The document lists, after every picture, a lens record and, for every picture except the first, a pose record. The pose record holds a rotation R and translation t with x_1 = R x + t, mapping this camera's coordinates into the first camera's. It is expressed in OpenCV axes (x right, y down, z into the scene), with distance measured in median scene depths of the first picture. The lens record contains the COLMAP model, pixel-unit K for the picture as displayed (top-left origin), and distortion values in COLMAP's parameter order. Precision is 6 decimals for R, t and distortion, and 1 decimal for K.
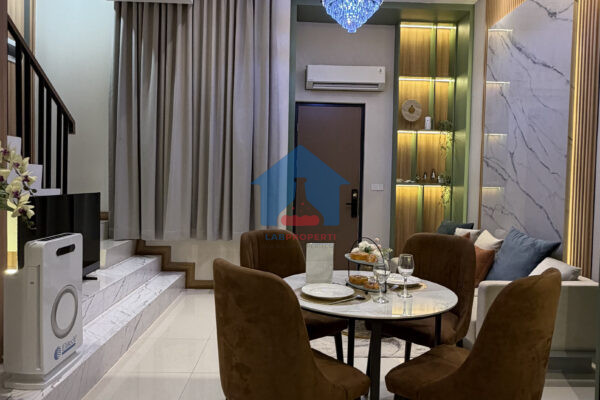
lens RADIAL K [[420.4, 0, 299.6], [0, 420.4, 198.6], [0, 0, 1]] dist [-0.000897, 0.001497]
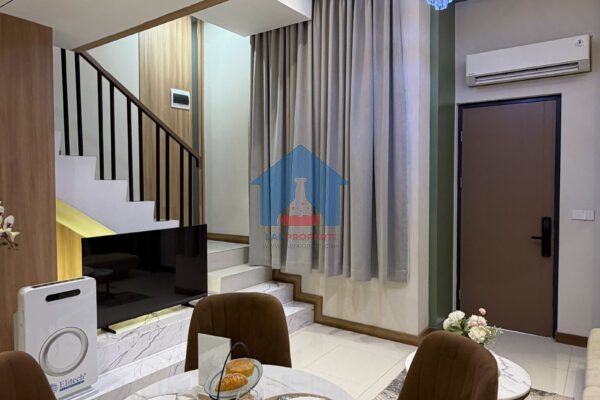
lens RADIAL K [[420.4, 0, 299.7], [0, 420.4, 199.0], [0, 0, 1]] dist [-0.000897, 0.001497]
pose [[0.799933, 0.000870, -0.600089, 0.275752], [-0.004977, 0.999974, -0.005184, -0.058517], [0.600069, 0.007134, 0.799917, 0.237001]]
